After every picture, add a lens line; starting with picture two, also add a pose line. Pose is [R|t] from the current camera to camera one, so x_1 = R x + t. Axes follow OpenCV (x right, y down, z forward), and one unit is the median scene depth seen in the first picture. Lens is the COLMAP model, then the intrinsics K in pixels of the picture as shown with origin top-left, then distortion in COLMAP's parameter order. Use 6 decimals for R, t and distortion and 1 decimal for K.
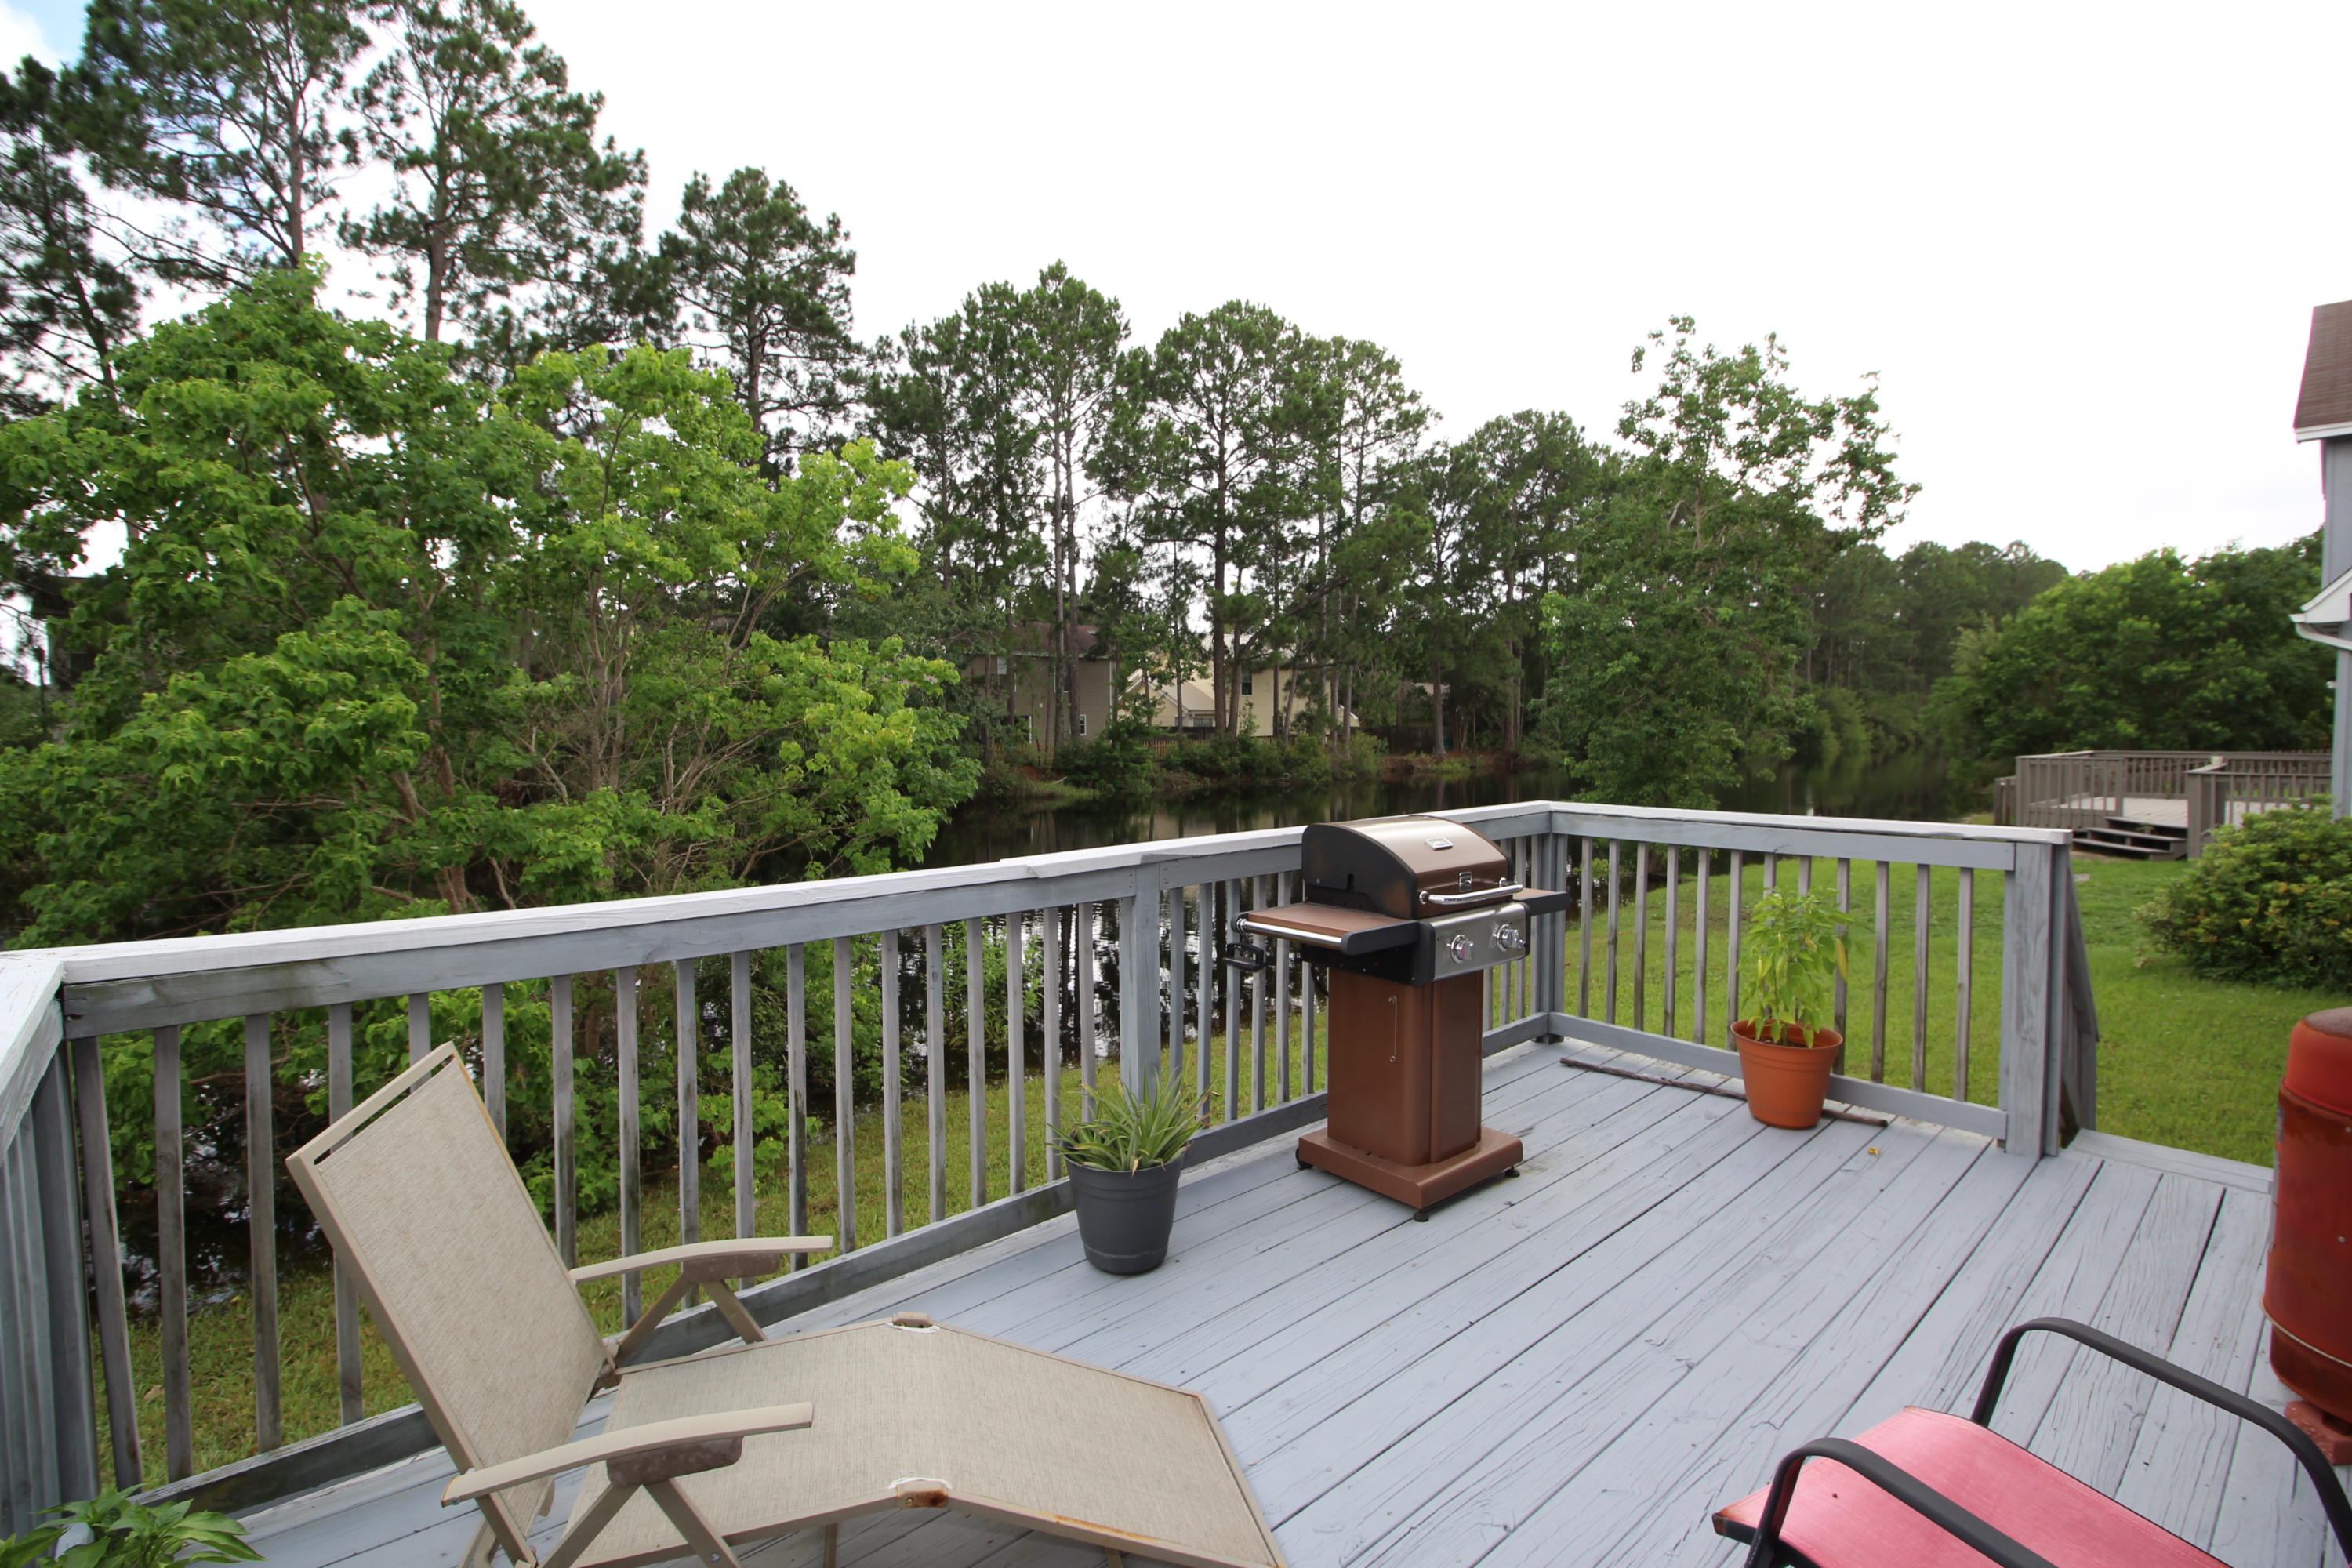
lens RADIAL K [[1091.0, 0, 1182.9], [0, 1091.0, 791.1], [0, 0, 1]] dist [-0.001487, -0.011575]
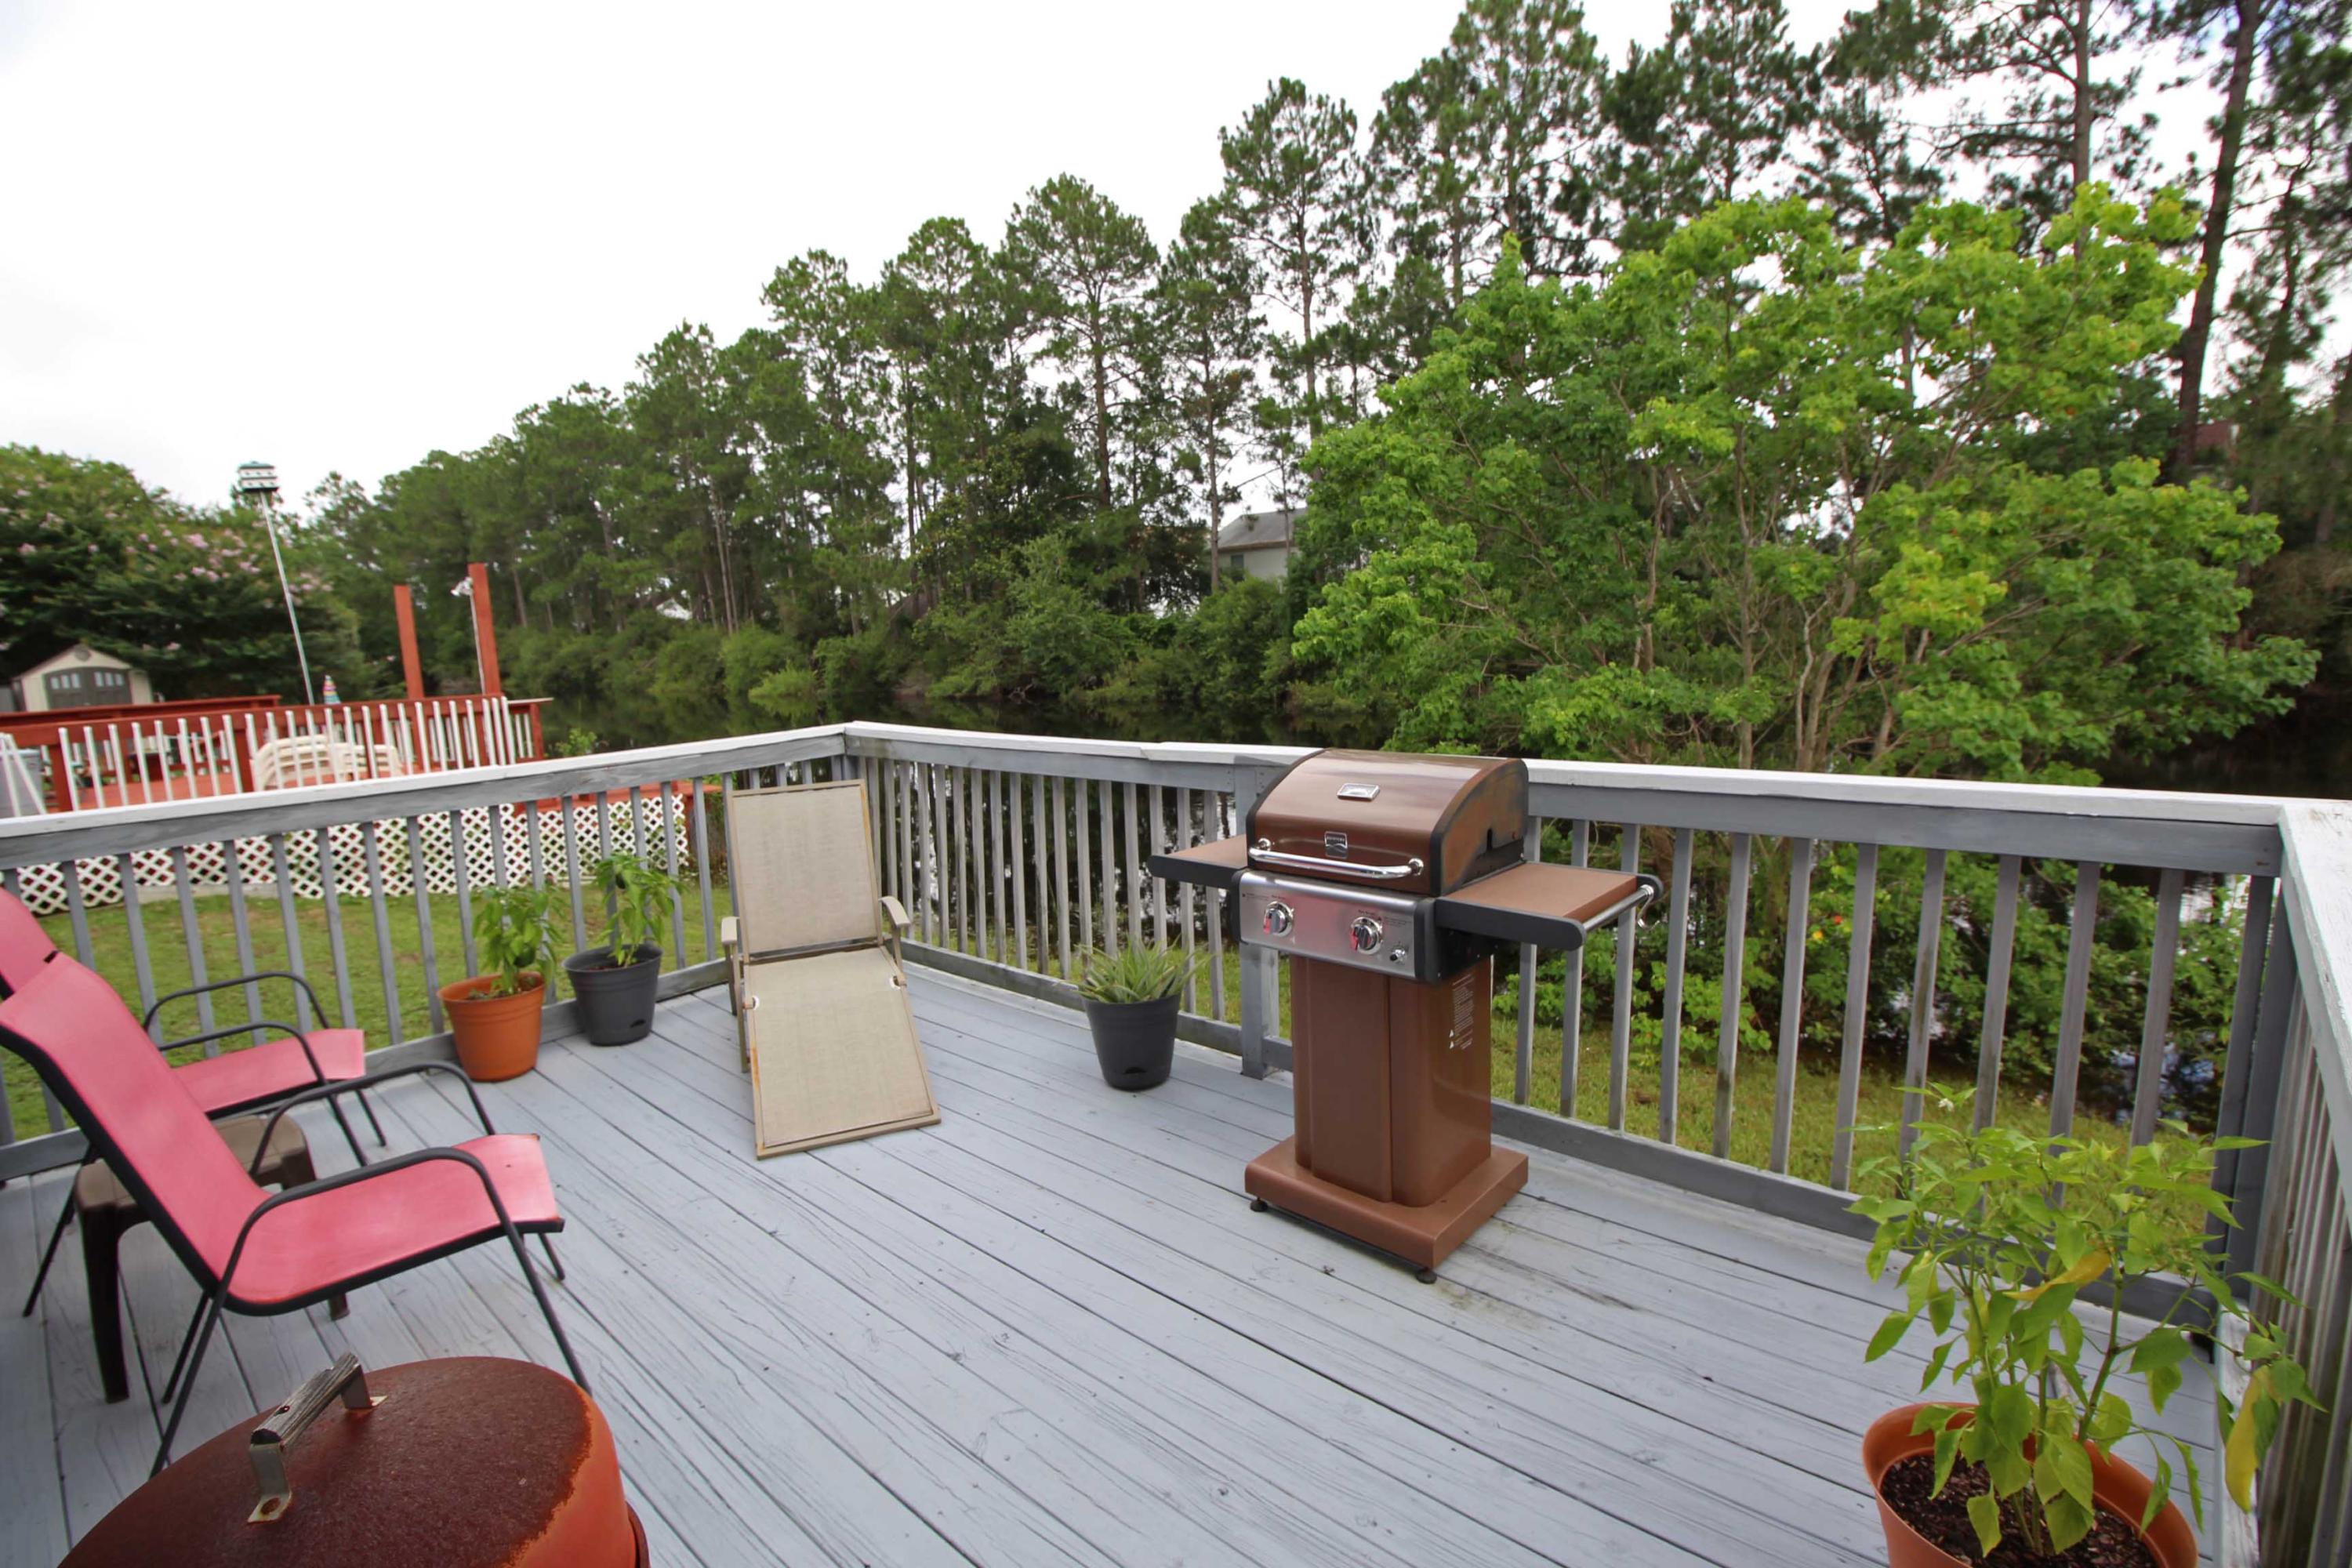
lens RADIAL K [[1091.0, 0, 1176.9], [0, 1091.0, 786.0], [0, 0, 1]] dist [-0.001487, -0.011575]
pose [[0.114220, 0.148839, -0.982243, 0.439089], [-0.012503, 0.988850, 0.148387, -0.033749], [0.993377, -0.004668, 0.114807, 0.354424]]
